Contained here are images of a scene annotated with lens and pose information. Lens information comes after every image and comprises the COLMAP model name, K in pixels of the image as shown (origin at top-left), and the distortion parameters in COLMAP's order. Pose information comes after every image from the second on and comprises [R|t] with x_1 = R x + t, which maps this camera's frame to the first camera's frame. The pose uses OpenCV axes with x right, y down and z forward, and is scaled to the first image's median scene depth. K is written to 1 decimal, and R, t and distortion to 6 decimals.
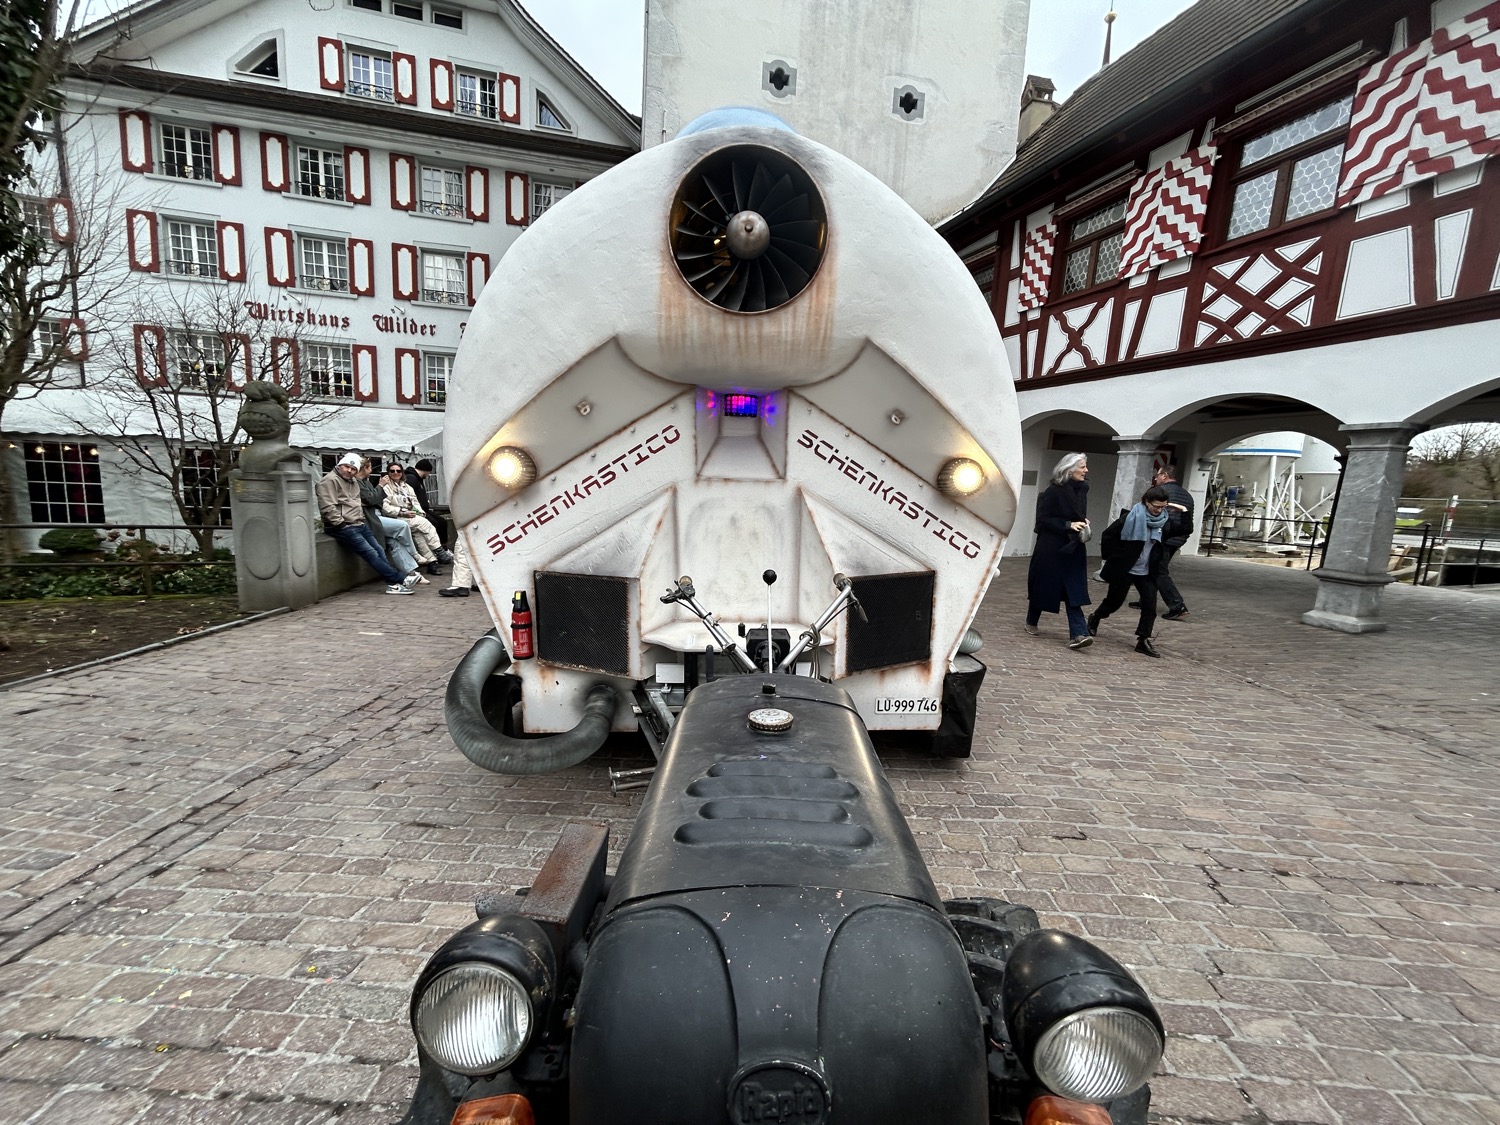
lens RADIAL K [[614.9, 0, 750.0], [0, 614.9, 562.5], [0, 0, 1]] dist [0.001807, 0.000157]
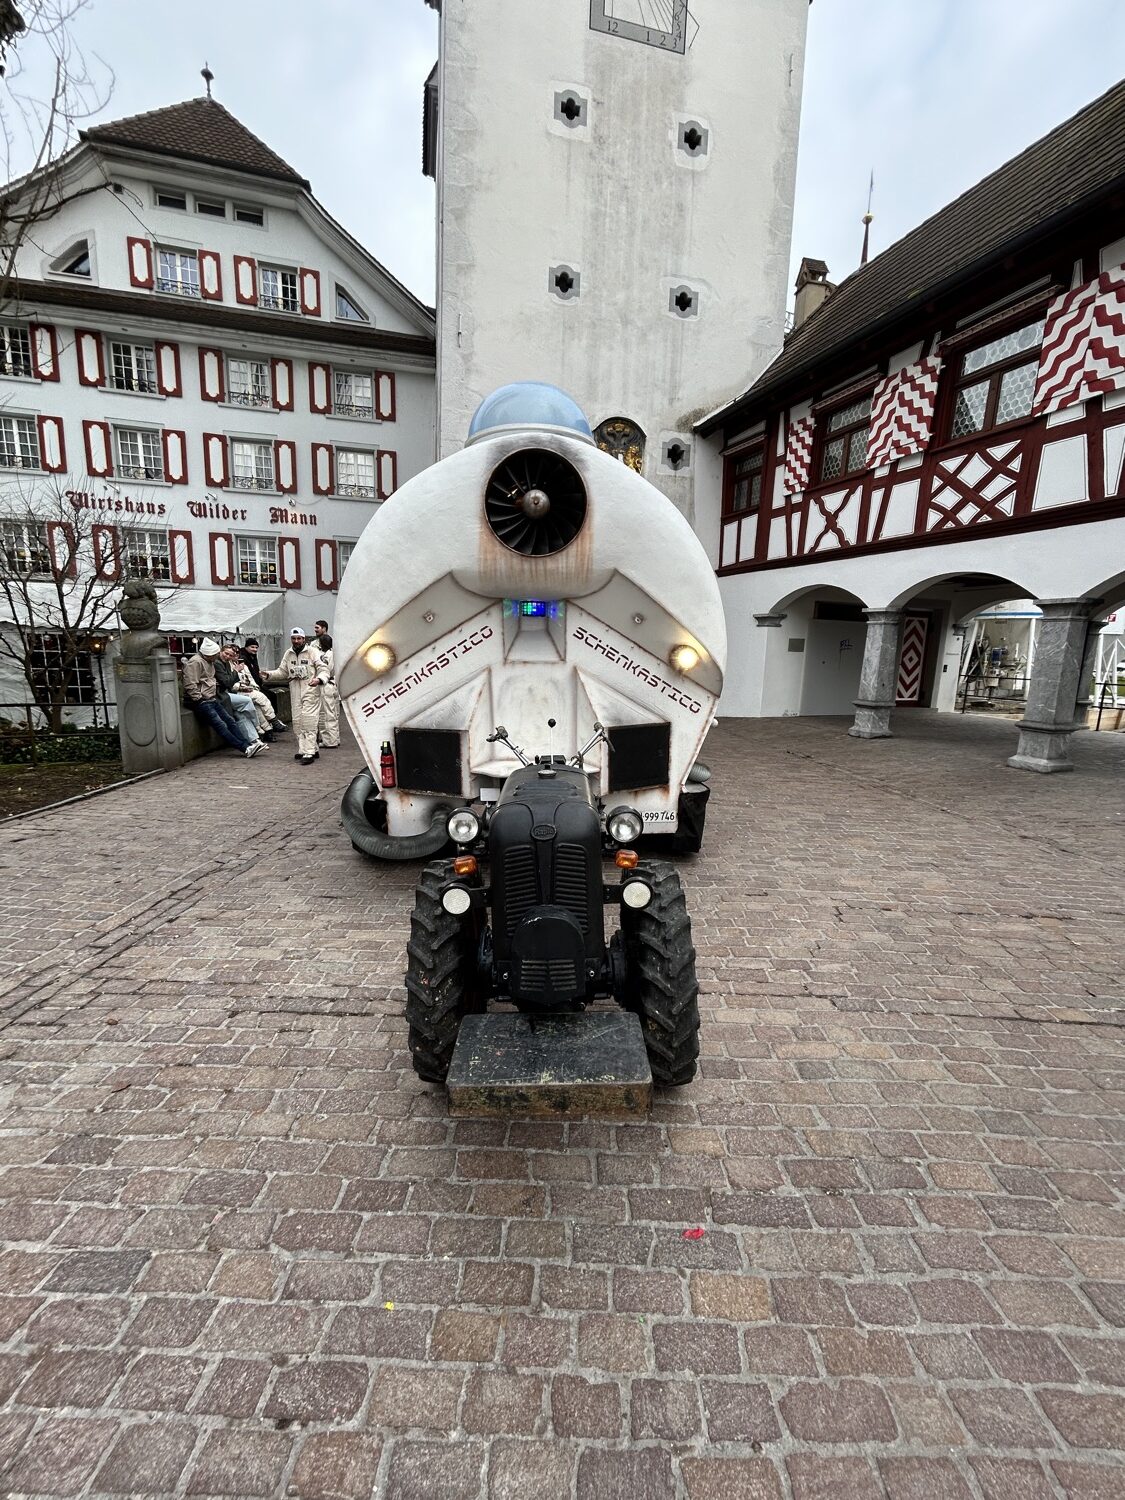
lens RADIAL K [[614.9, 0, 554.6], [0, 614.9, 746.8], [0, 0, 1]] dist [0.001807, 0.000157]
pose [[0.999744, -0.020632, 0.009293, 0.004388], [0.020375, 0.999429, 0.026937, 0.008737], [-0.009844, -0.026741, 0.999594, -0.145532]]
